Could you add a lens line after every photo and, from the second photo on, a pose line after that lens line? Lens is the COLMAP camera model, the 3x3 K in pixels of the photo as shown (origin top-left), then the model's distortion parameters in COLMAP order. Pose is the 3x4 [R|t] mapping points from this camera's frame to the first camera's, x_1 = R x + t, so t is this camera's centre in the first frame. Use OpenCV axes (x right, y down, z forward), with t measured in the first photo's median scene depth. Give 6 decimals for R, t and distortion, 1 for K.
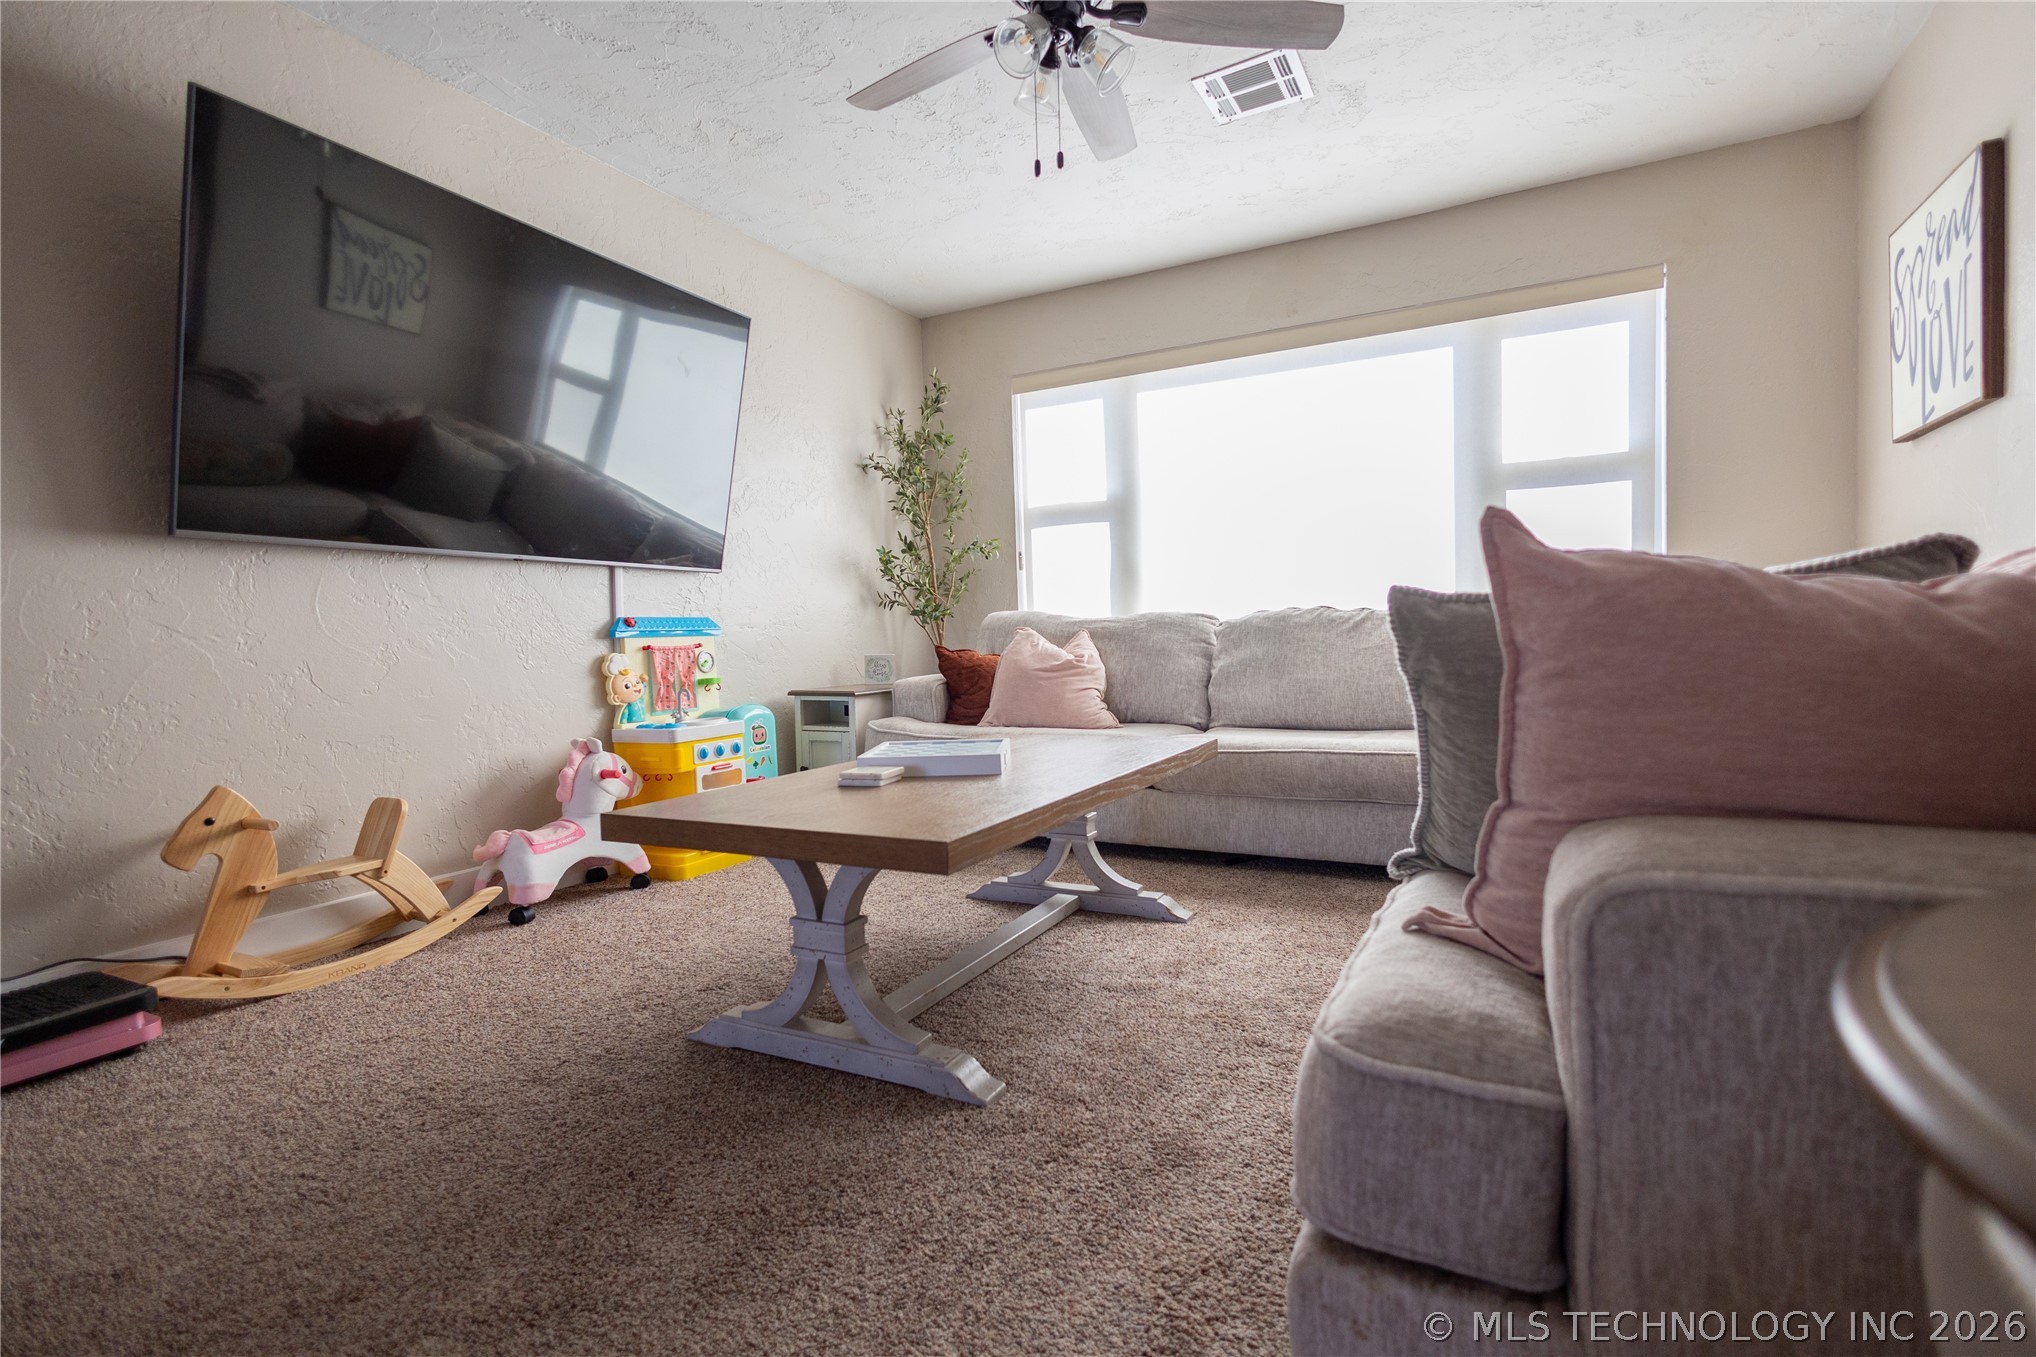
lens RADIAL K [[937.9, 0, 1021.9], [0, 937.9, 674.4], [0, 0, 1]] dist [0.016299, -0.006457]
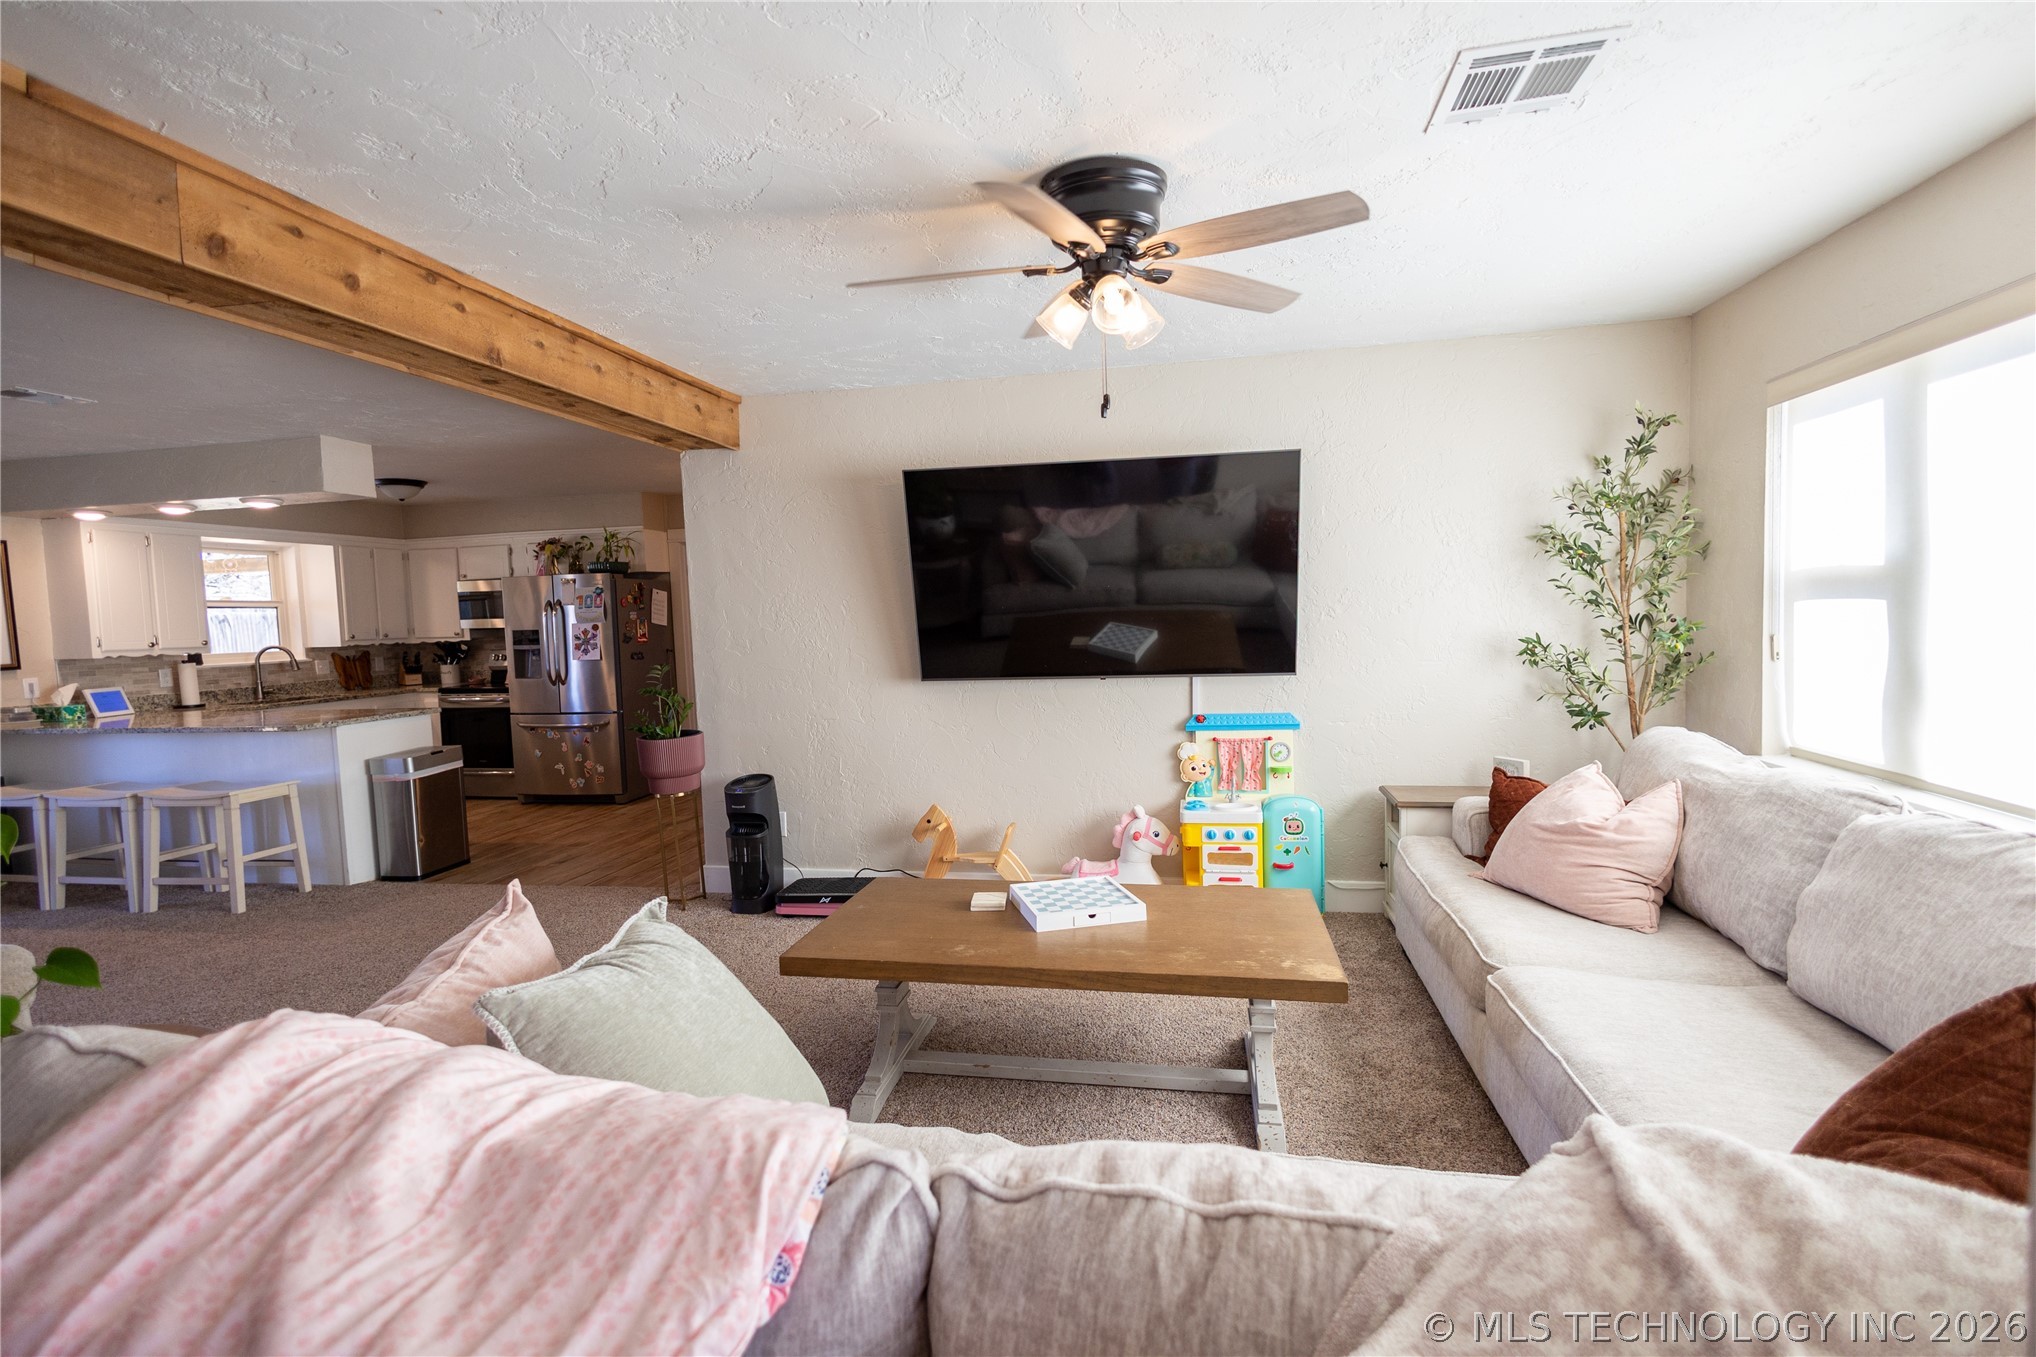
lens RADIAL K [[937.9, 0, 1021.9], [0, 937.9, 674.4], [0, 0, 1]] dist [0.016299, -0.006457]
pose [[0.282047, 0.084365, -0.955684, 0.719927], [-0.014868, 0.996391, 0.083571, -0.215626], [0.959285, -0.009362, 0.282283, 0.397217]]
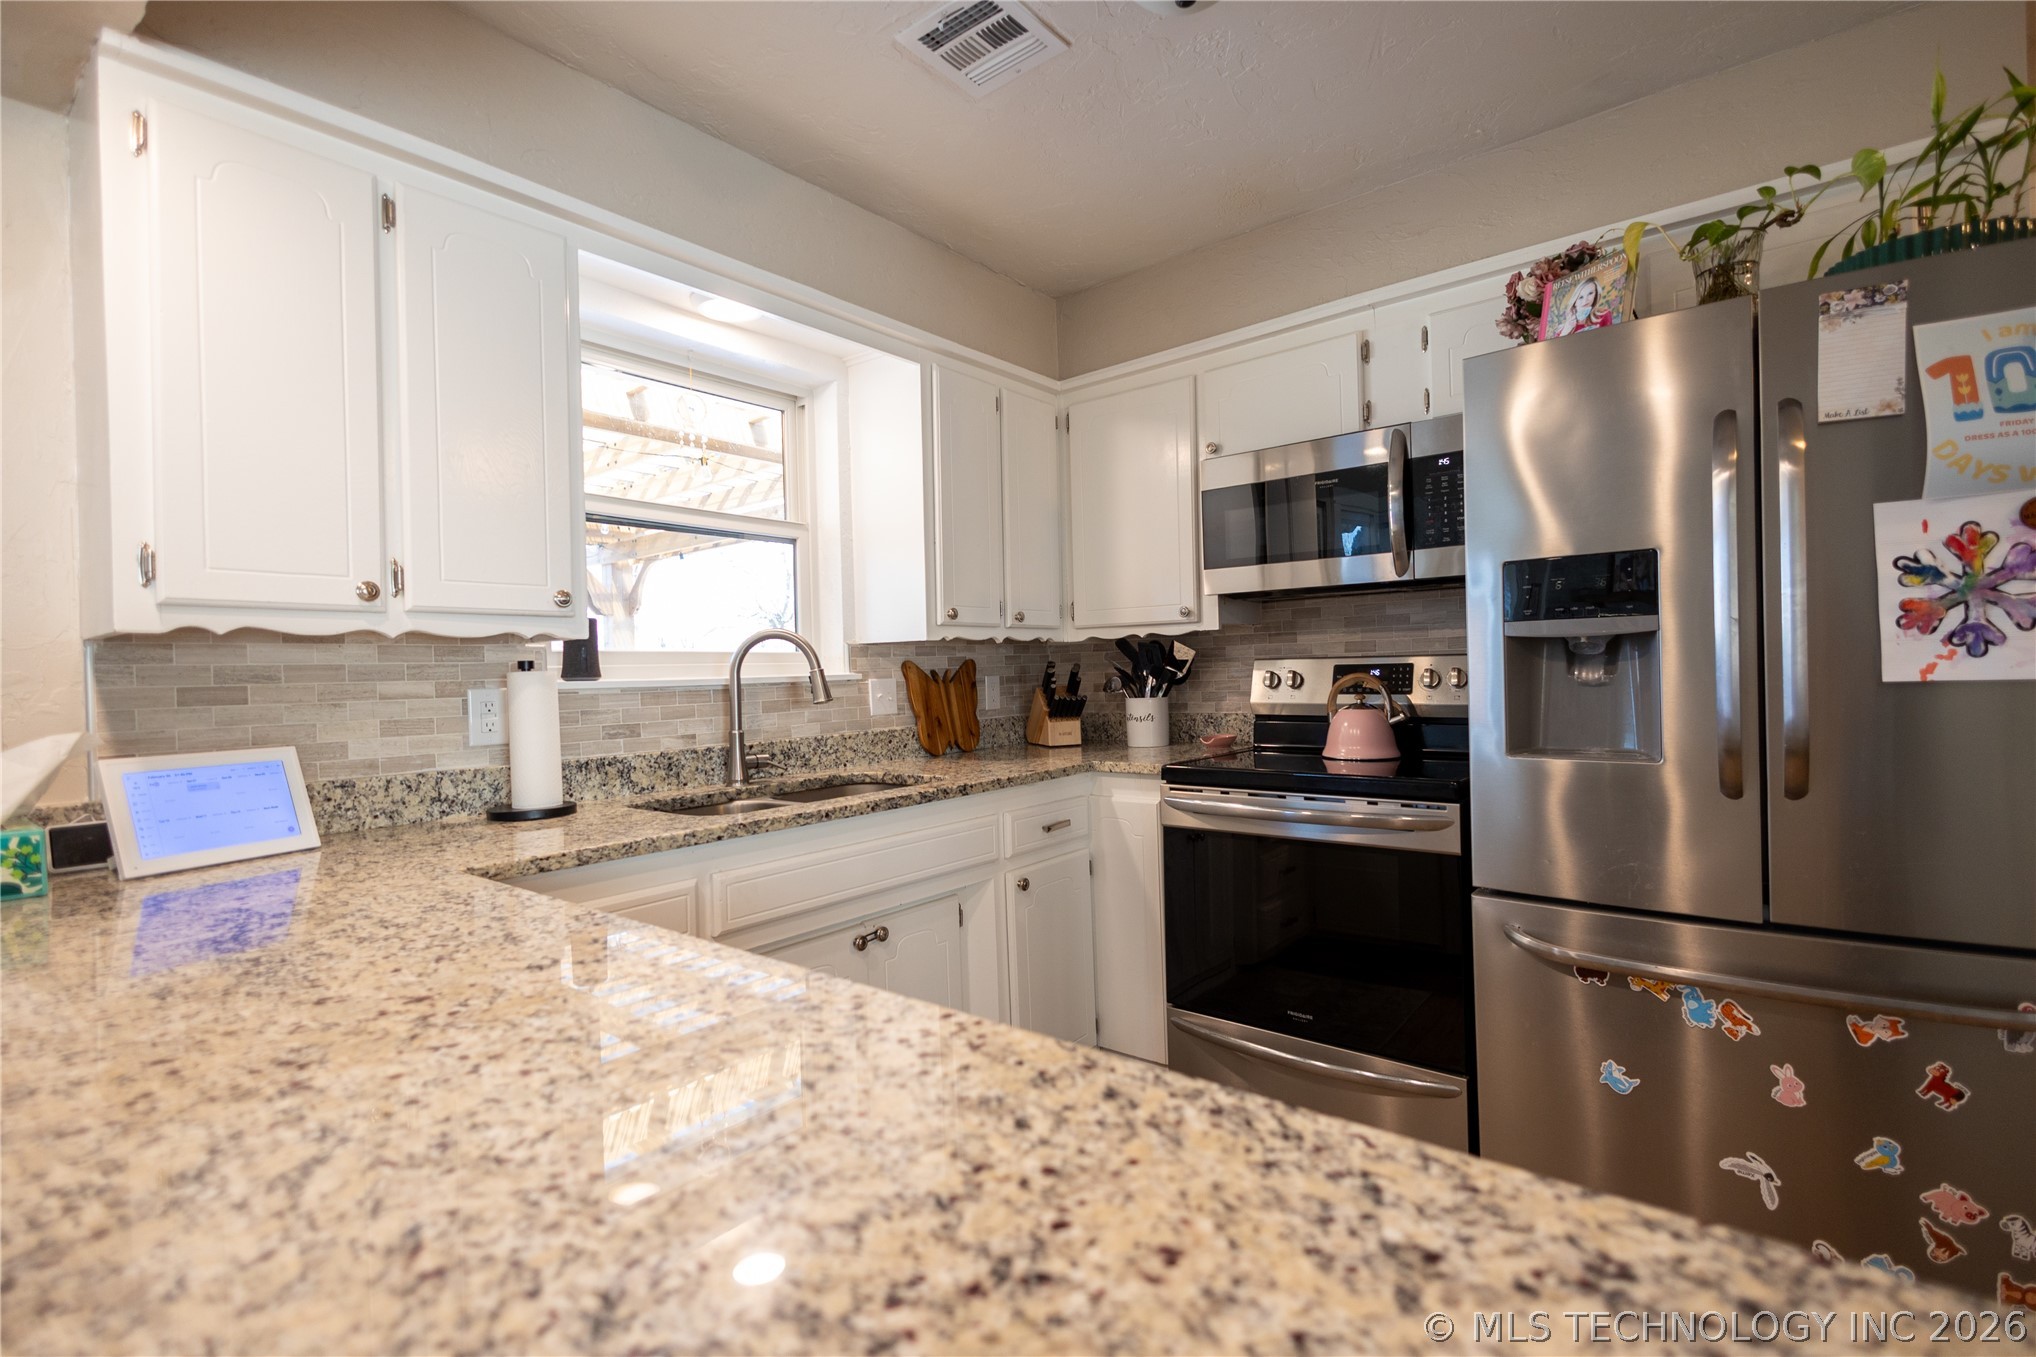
lens RADIAL K [[937.9, 0, 1021.9], [0, 937.9, 674.4], [0, 0, 1]] dist [0.016299, -0.006457]
pose [[-0.188742, 0.037953, -0.981293, -1.147189], [-0.005331, 0.999199, 0.039671, -0.069658], [0.982012, 0.012719, -0.188389, -0.302739]]
